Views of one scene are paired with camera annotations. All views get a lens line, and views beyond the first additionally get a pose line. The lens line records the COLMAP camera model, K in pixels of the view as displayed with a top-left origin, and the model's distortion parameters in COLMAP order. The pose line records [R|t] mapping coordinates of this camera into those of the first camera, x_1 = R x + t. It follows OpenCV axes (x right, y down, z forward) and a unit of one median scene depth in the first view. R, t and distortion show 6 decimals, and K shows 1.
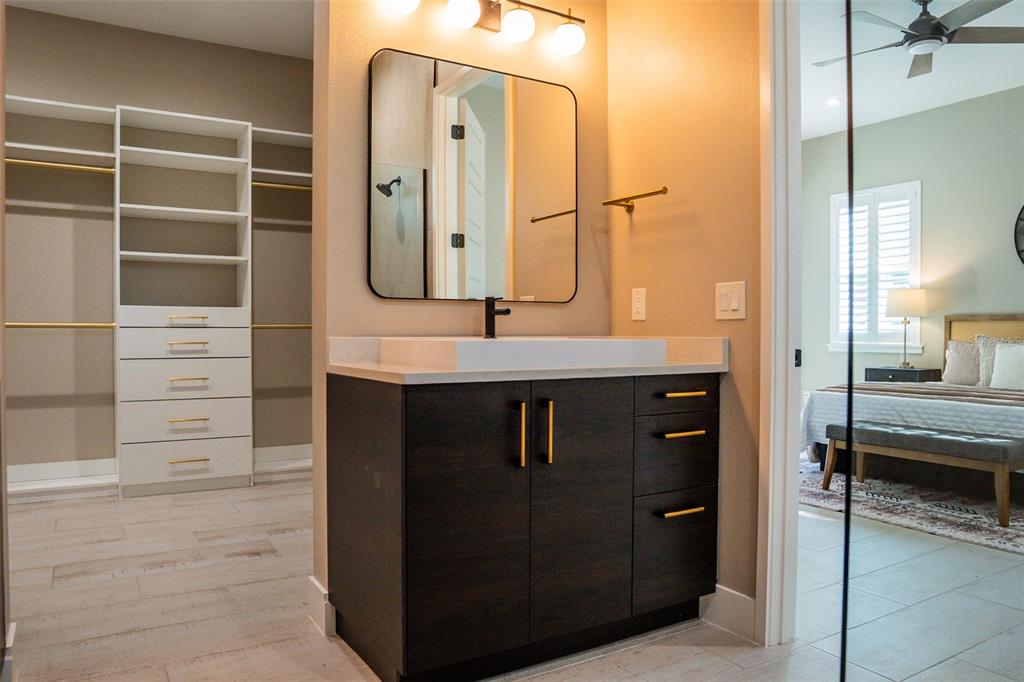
lens RADIAL K [[729.1, 0, 519.1], [0, 729.1, 340.5], [0, 0, 1]] dist [-0.084449, 0.046487]
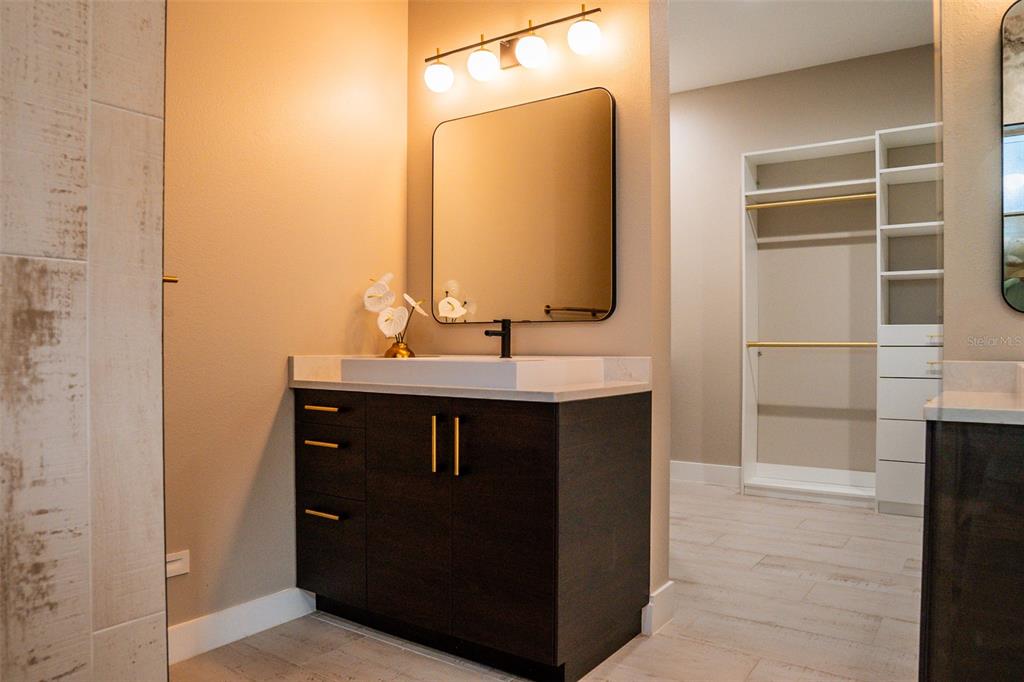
lens RADIAL K [[729.1, 0, 518.8], [0, 729.1, 350.1], [0, 0, 1]] dist [-0.084449, 0.046487]
pose [[0.416938, 0.004250, -0.908925, 0.160929], [-0.015640, 0.999875, -0.002499, -0.001944], [0.908800, 0.015258, 0.416952, 0.098968]]
